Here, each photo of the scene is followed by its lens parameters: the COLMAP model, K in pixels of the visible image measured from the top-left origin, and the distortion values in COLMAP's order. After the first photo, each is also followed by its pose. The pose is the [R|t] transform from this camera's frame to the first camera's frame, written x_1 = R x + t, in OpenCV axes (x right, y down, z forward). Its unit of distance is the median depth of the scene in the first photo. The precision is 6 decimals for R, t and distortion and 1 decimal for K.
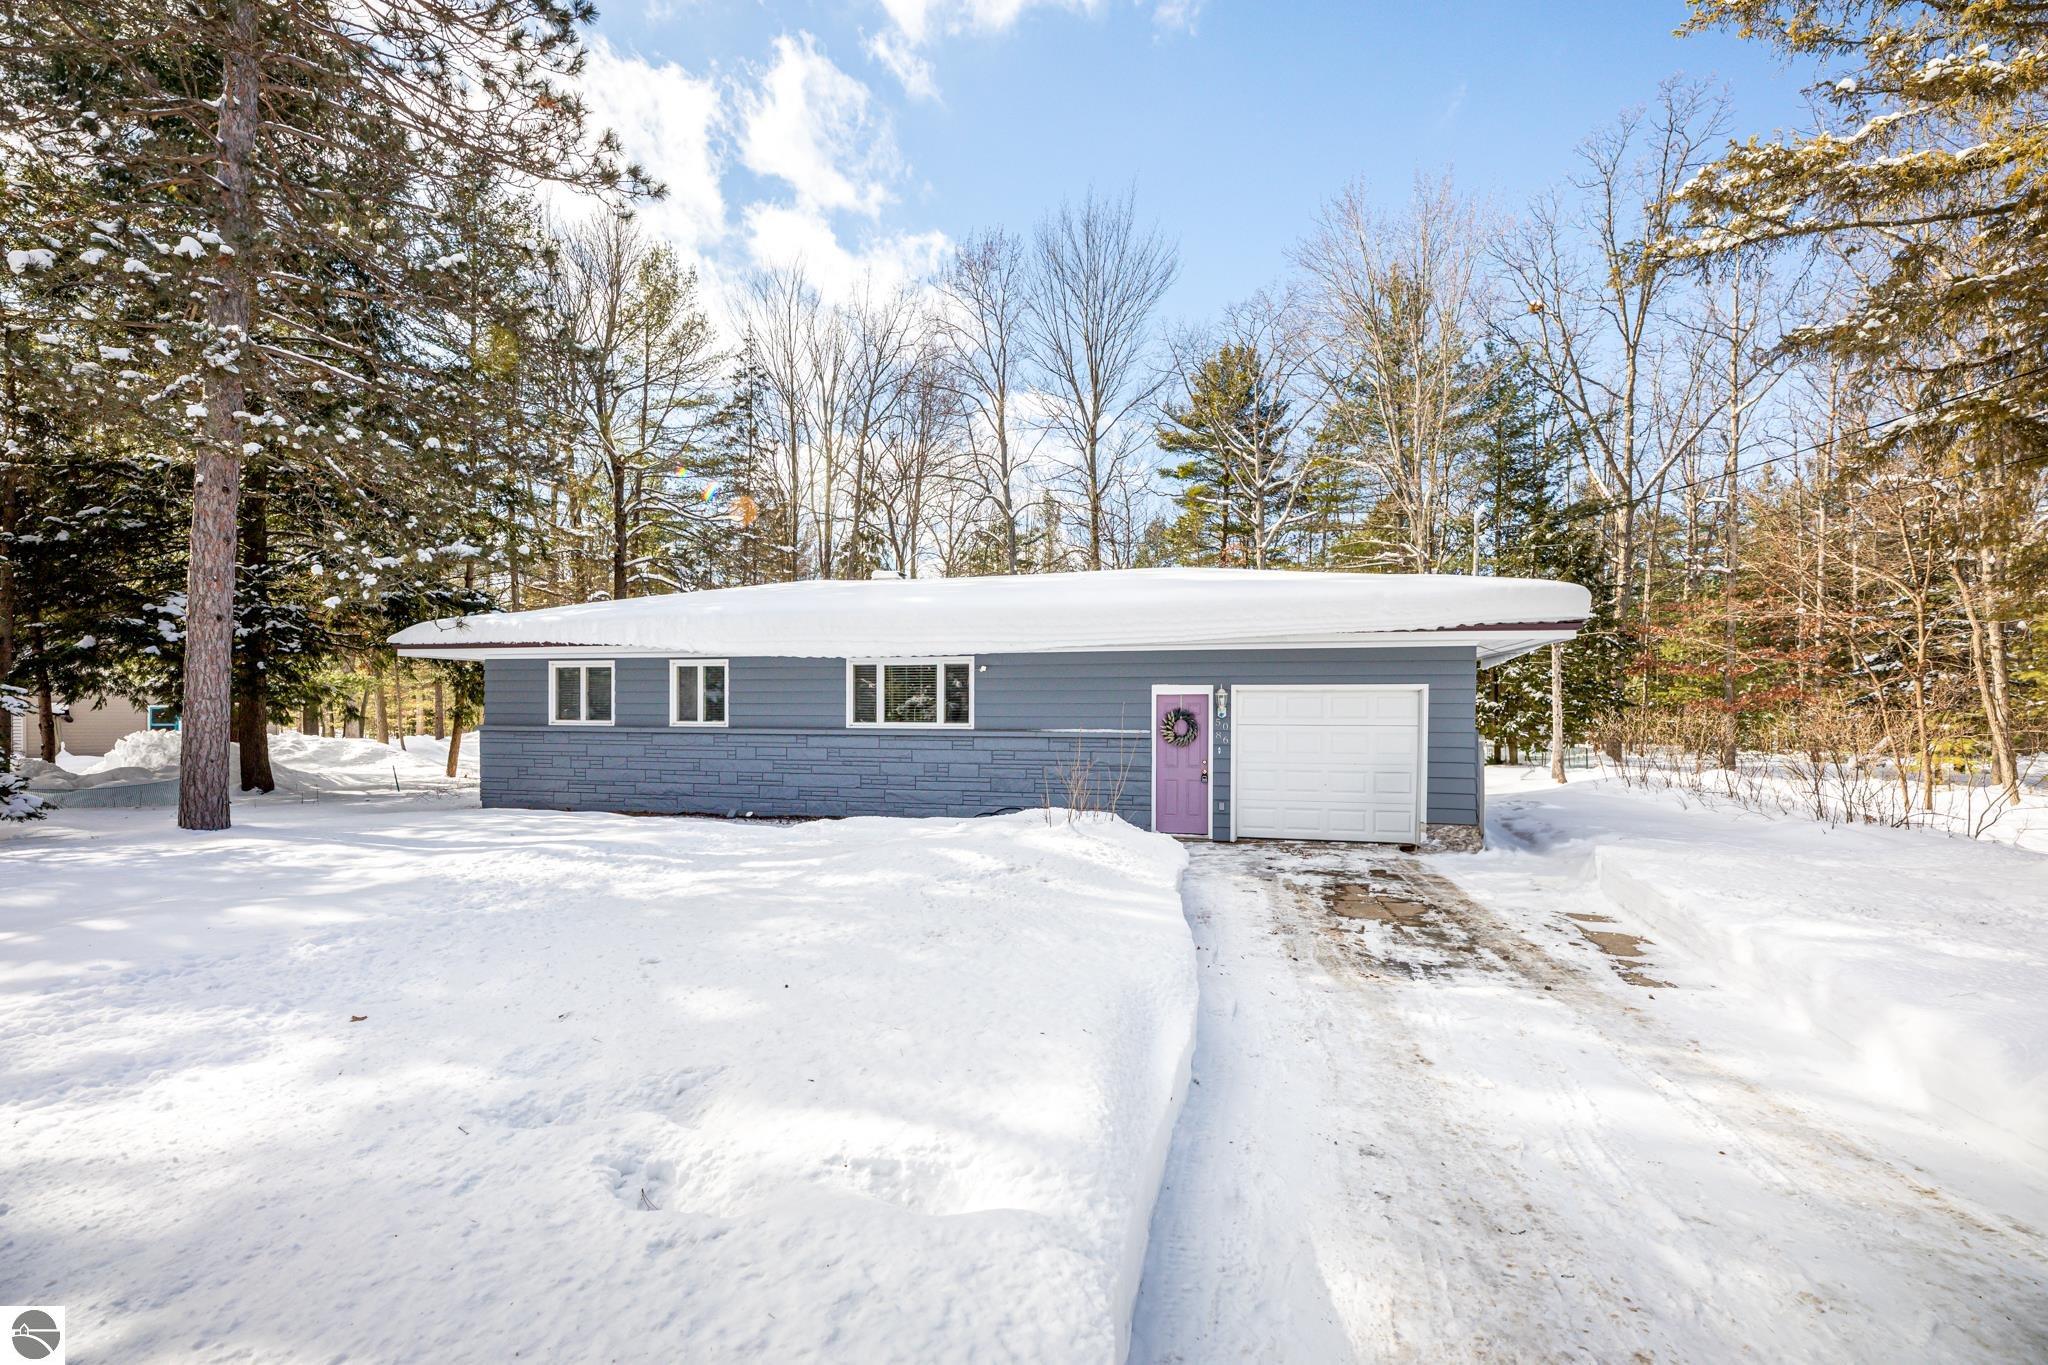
lens RADIAL K [[837.6, 0, 1017.8], [0, 837.6, 678.9], [0, 0, 1]] dist [-0.000558, -0.000608]
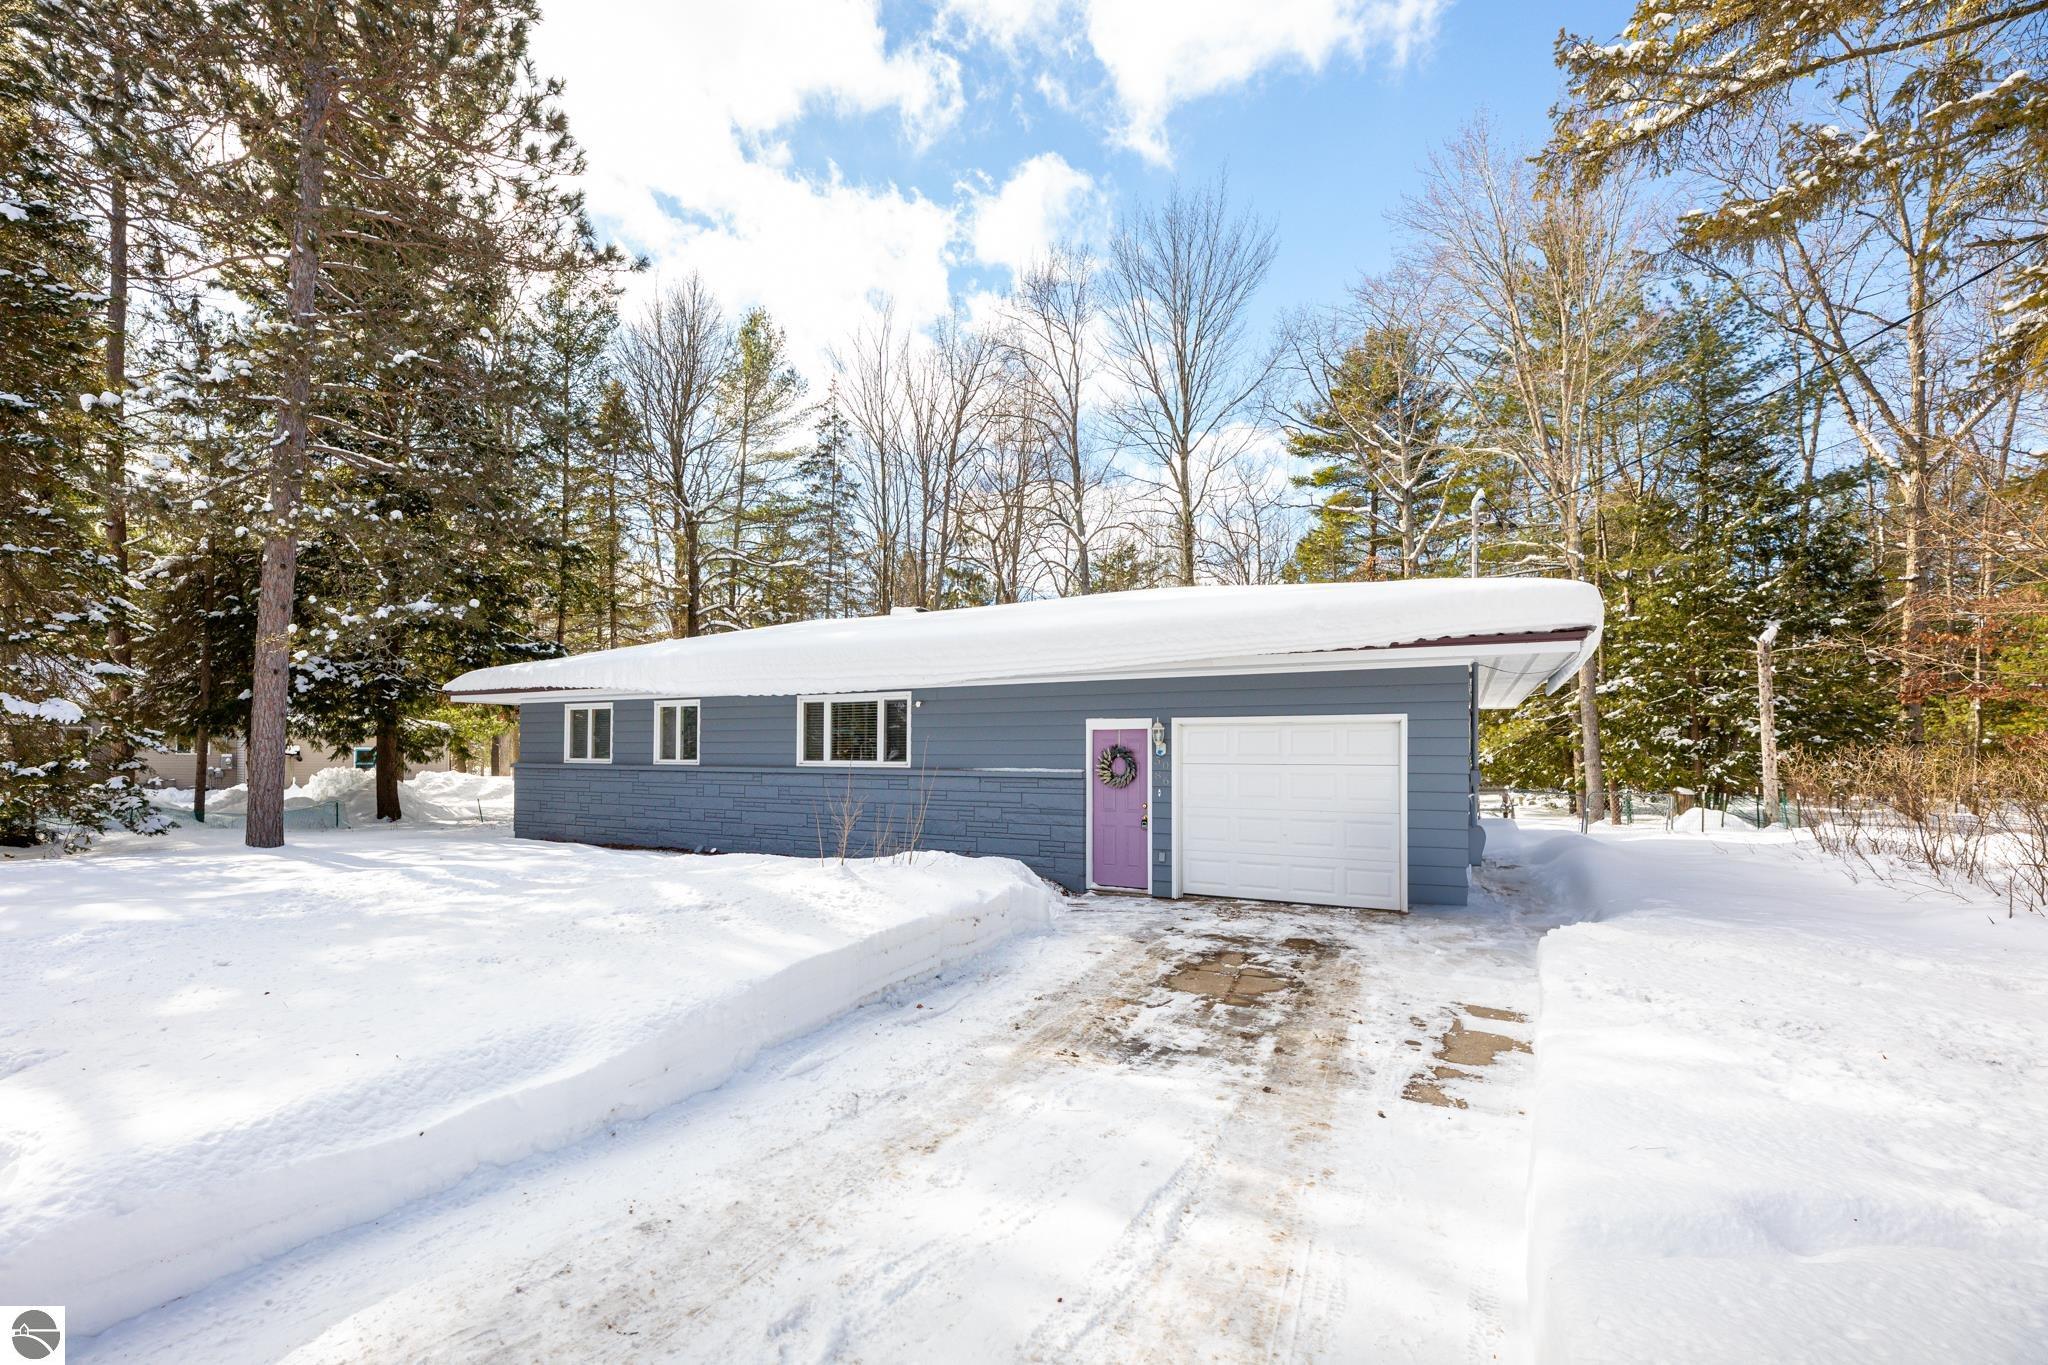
lens RADIAL K [[890.6, 0, 1024.0], [0, 890.6, 692.3], [0, 0, 1]] dist [-0.000116, 0.000011]
pose [[0.957786, -0.020407, -0.286756, 0.375458], [0.010740, 0.999321, -0.035245, 0.011656], [0.287280, 0.030677, 0.957355, 0.064855]]
